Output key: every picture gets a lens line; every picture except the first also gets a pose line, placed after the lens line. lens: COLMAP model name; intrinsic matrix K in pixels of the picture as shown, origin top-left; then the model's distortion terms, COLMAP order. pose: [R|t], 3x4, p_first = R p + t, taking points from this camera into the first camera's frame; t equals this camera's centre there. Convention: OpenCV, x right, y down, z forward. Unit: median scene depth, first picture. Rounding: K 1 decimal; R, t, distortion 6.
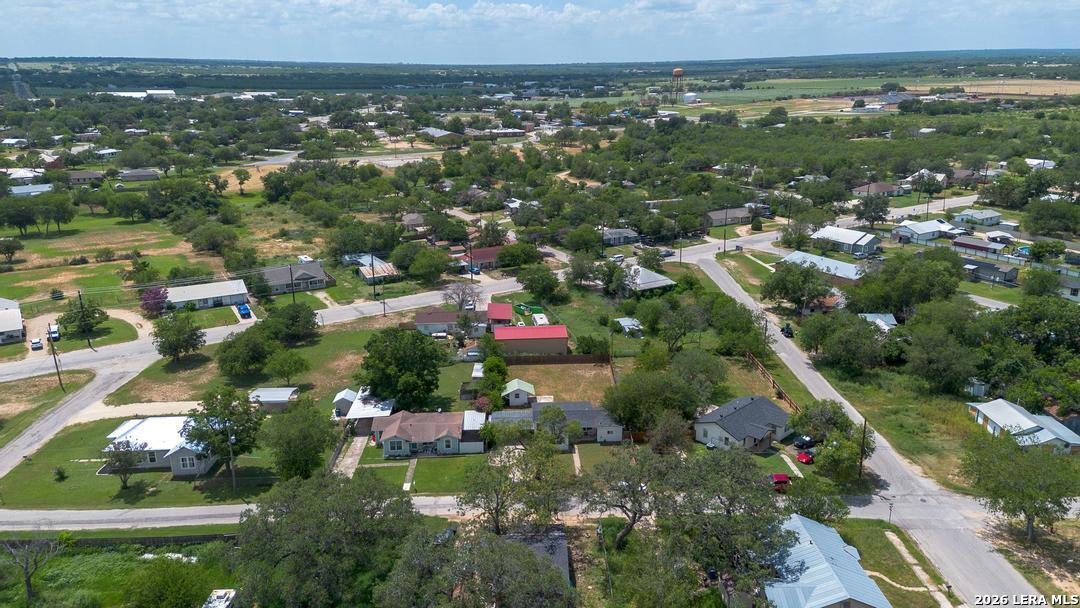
lens RADIAL K [[744.1, 0, 538.5], [0, 744.1, 305.7], [0, 0, 1]] dist [0.274467, -0.259298]
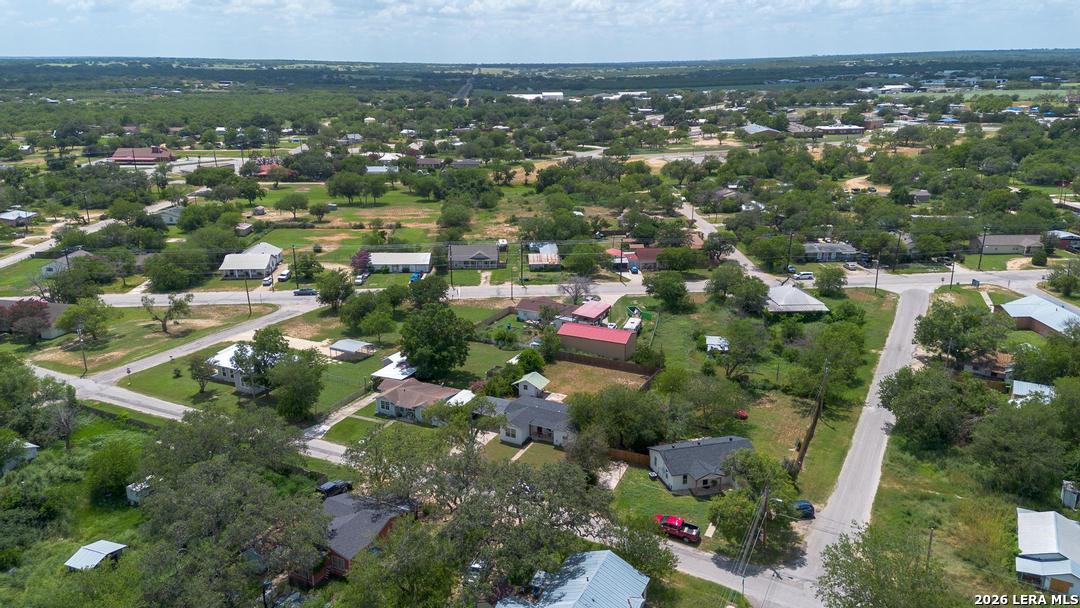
lens RADIAL K [[744.1, 0, 535.7], [0, 744.1, 310.3], [0, 0, 1]] dist [0.274467, -0.259298]
pose [[0.876460, 0.147513, -0.458321, 0.369560], [-0.143307, 0.988692, 0.044167, -0.026424], [0.459653, 0.026970, 0.887689, 0.078981]]
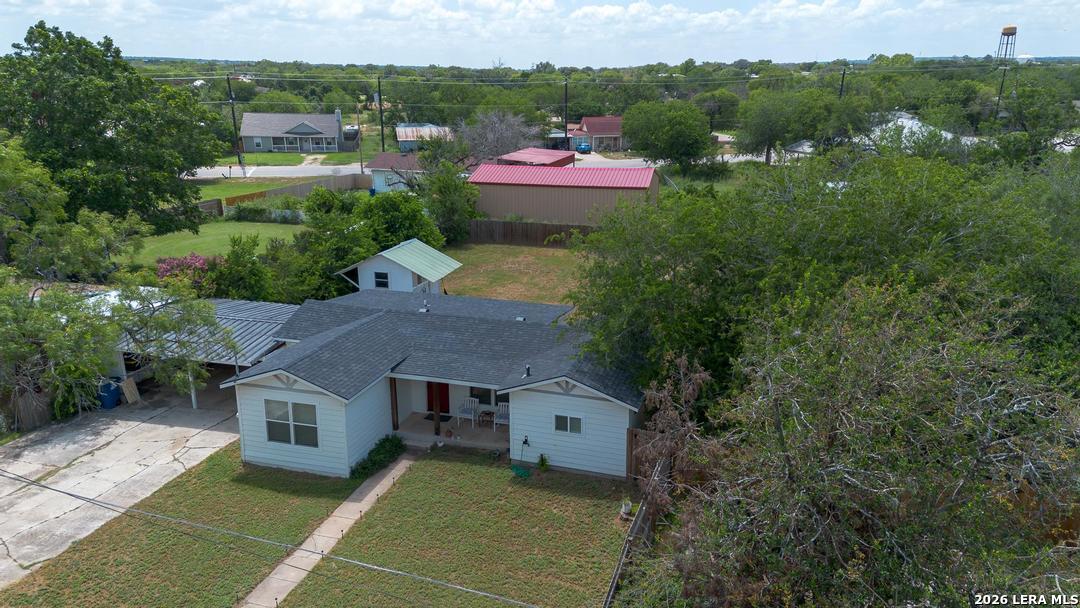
lens RADIAL K [[744.1, 0, 536.9], [0, 744.1, 312.4], [0, 0, 1]] dist [0.274467, -0.259298]
pose [[0.943646, 0.102042, -0.314834, 0.111276], [-0.102856, 0.994597, 0.014075, 0.103945], [0.314569, 0.019100, 0.949042, 0.612487]]
